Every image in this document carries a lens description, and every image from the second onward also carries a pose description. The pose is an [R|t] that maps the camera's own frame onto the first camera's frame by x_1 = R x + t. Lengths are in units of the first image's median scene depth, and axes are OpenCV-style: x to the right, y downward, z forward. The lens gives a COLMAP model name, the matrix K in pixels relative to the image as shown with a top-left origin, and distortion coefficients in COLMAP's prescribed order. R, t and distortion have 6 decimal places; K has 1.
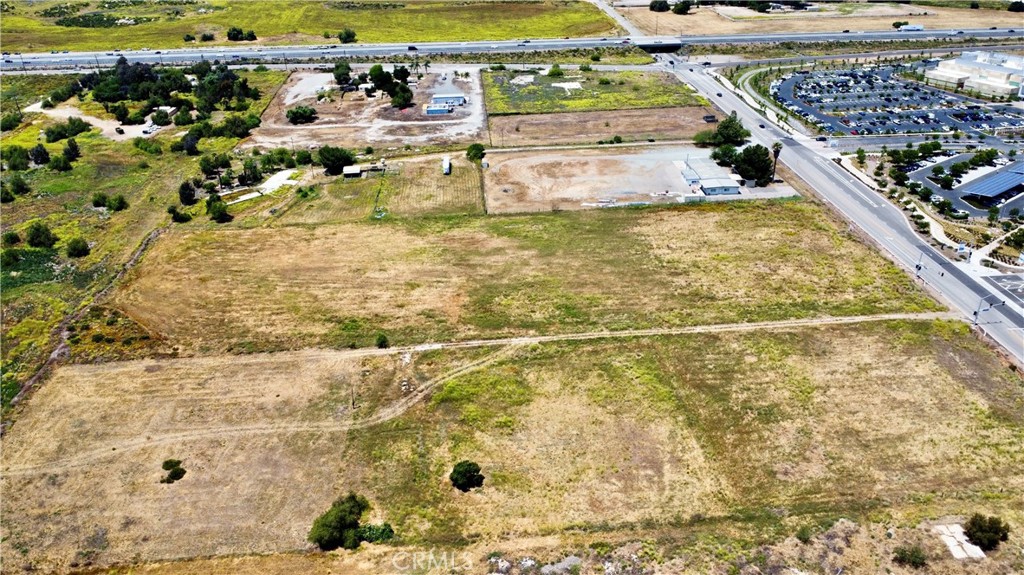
lens RADIAL K [[769.0, 0, 509.3], [0, 769.0, 289.5], [0, 0, 1]] dist [0.002783, -0.001934]
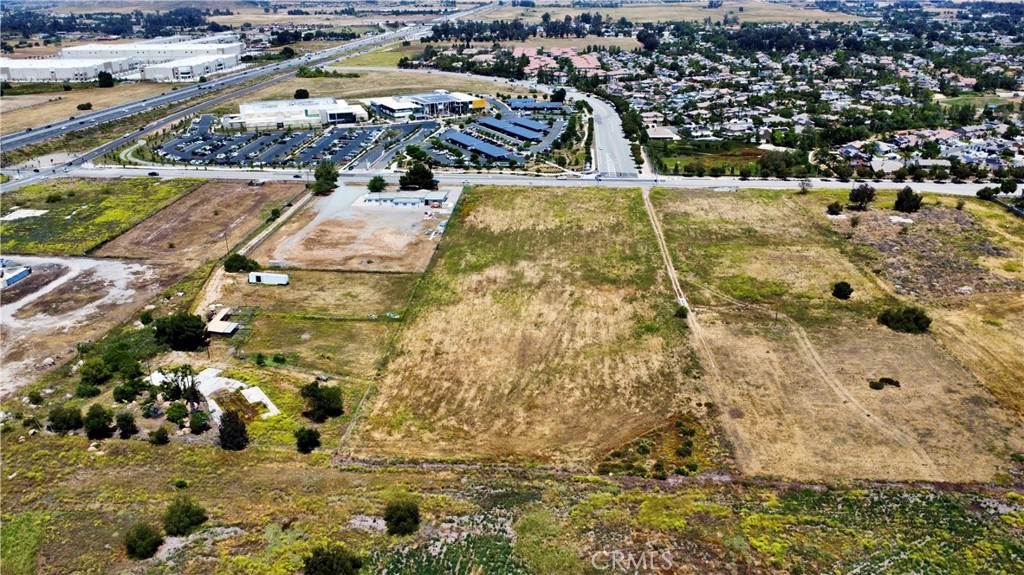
lens RADIAL K [[769.0, 0, 509.3], [0, 769.0, 289.5], [0, 0, 1]] dist [0.002783, -0.001934]
pose [[0.151400, -0.354308, 0.922791, -0.909857], [0.464614, 0.849508, 0.249942, -0.270437], [-0.872475, 0.390900, 0.293232, 0.622803]]
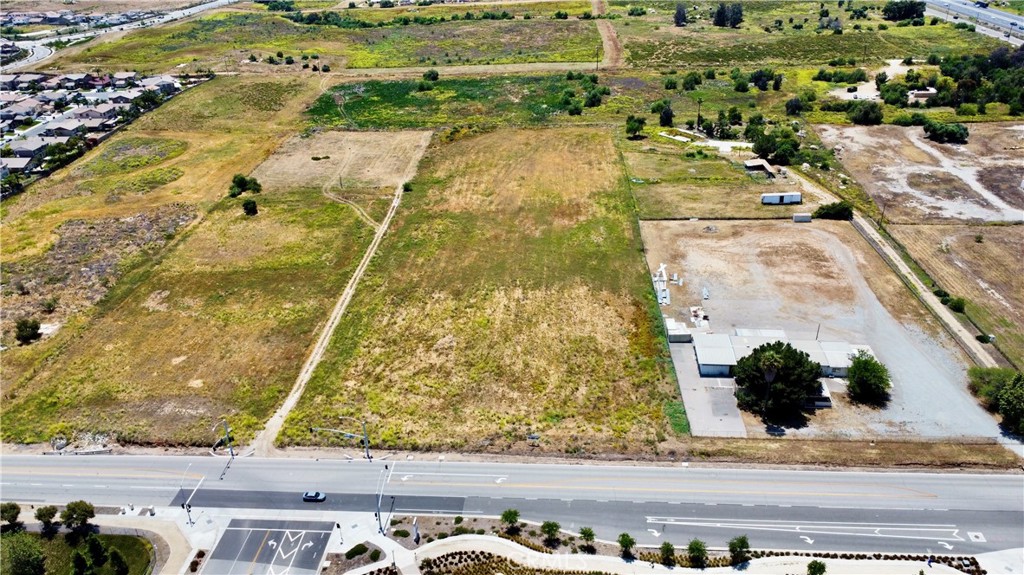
lens RADIAL K [[769.0, 0, 509.3], [0, 769.0, 289.5], [0, 0, 1]] dist [0.002783, -0.001934]
pose [[-0.139787, 0.478793, -0.866728, 0.840546], [-0.431679, 0.758293, 0.488514, -0.420462], [0.891130, 0.442436, 0.100685, 0.794474]]
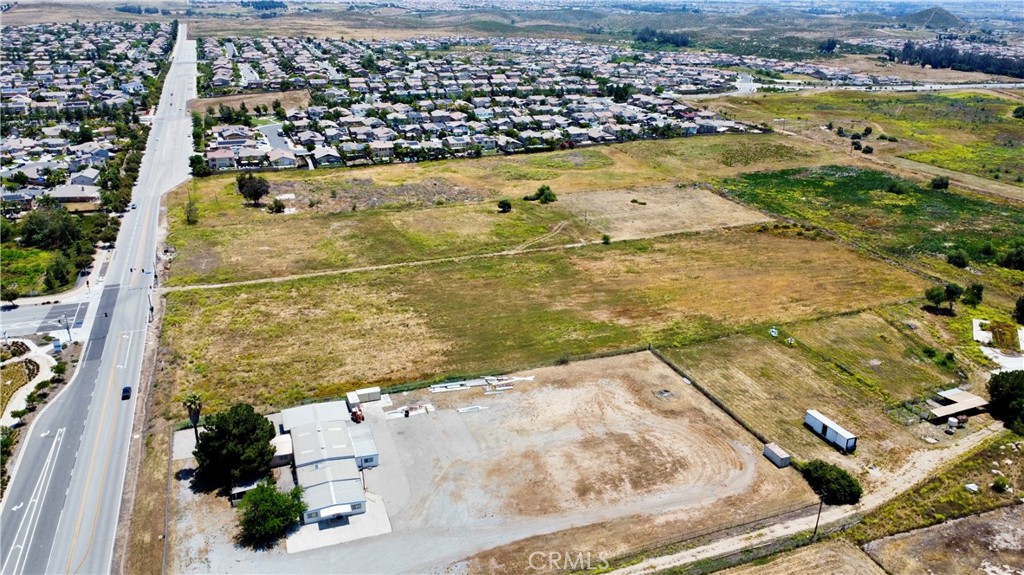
lens RADIAL K [[769.0, 0, 509.3], [0, 769.0, 289.5], [0, 0, 1]] dist [0.002783, -0.001934]
pose [[-0.958217, 0.115952, -0.261487, 0.283385], [-0.125710, 0.650434, 0.749088, -0.665272], [0.256938, 0.750660, -0.608681, 1.358280]]
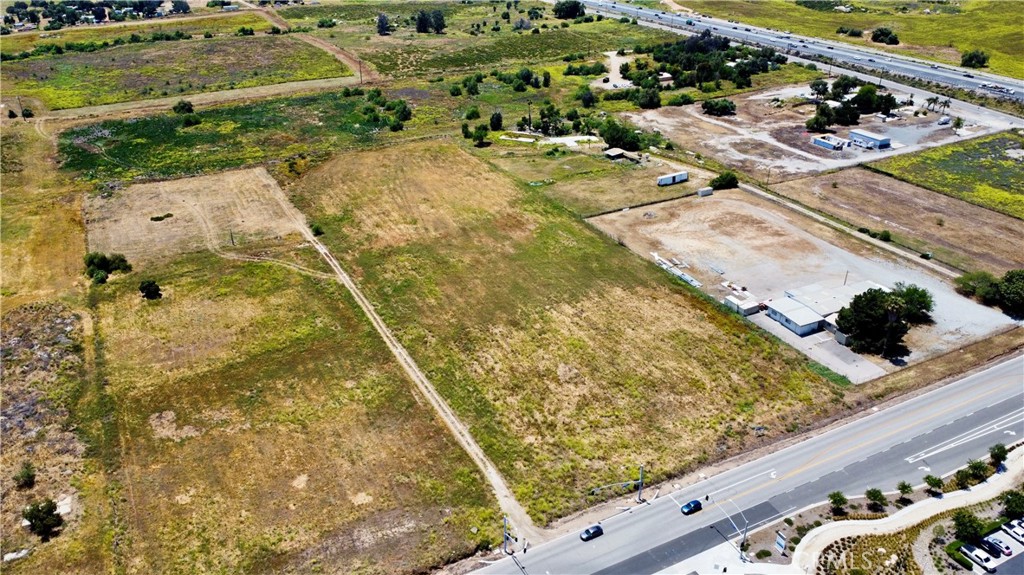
lens RADIAL K [[769.0, 0, 509.3], [0, 769.0, 289.5], [0, 0, 1]] dist [0.002783, -0.001934]
pose [[0.389090, 0.440993, -0.808785, 0.753806], [-0.431186, 0.863039, 0.263141, -0.234891], [0.814056, 0.246352, 0.525950, 0.431870]]
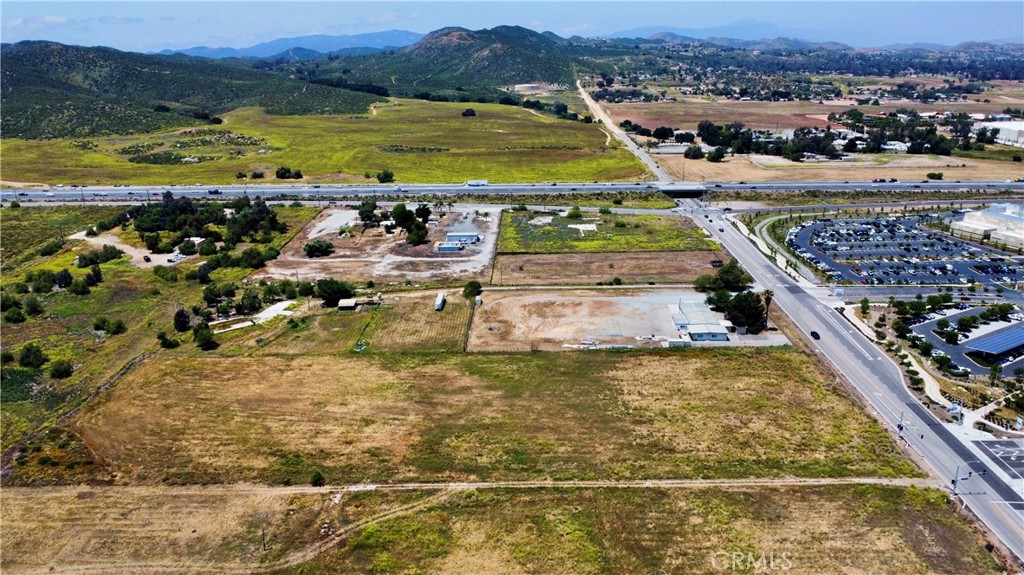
lens RADIAL K [[769.0, 0, 509.3], [0, 769.0, 289.5], [0, 0, 1]] dist [0.002783, -0.001934]
pose [[0.995655, 0.031370, -0.087676, 0.110910], [-0.046081, 0.984164, -0.171168, -0.009494], [0.080918, 0.174465, 0.981333, 0.016020]]
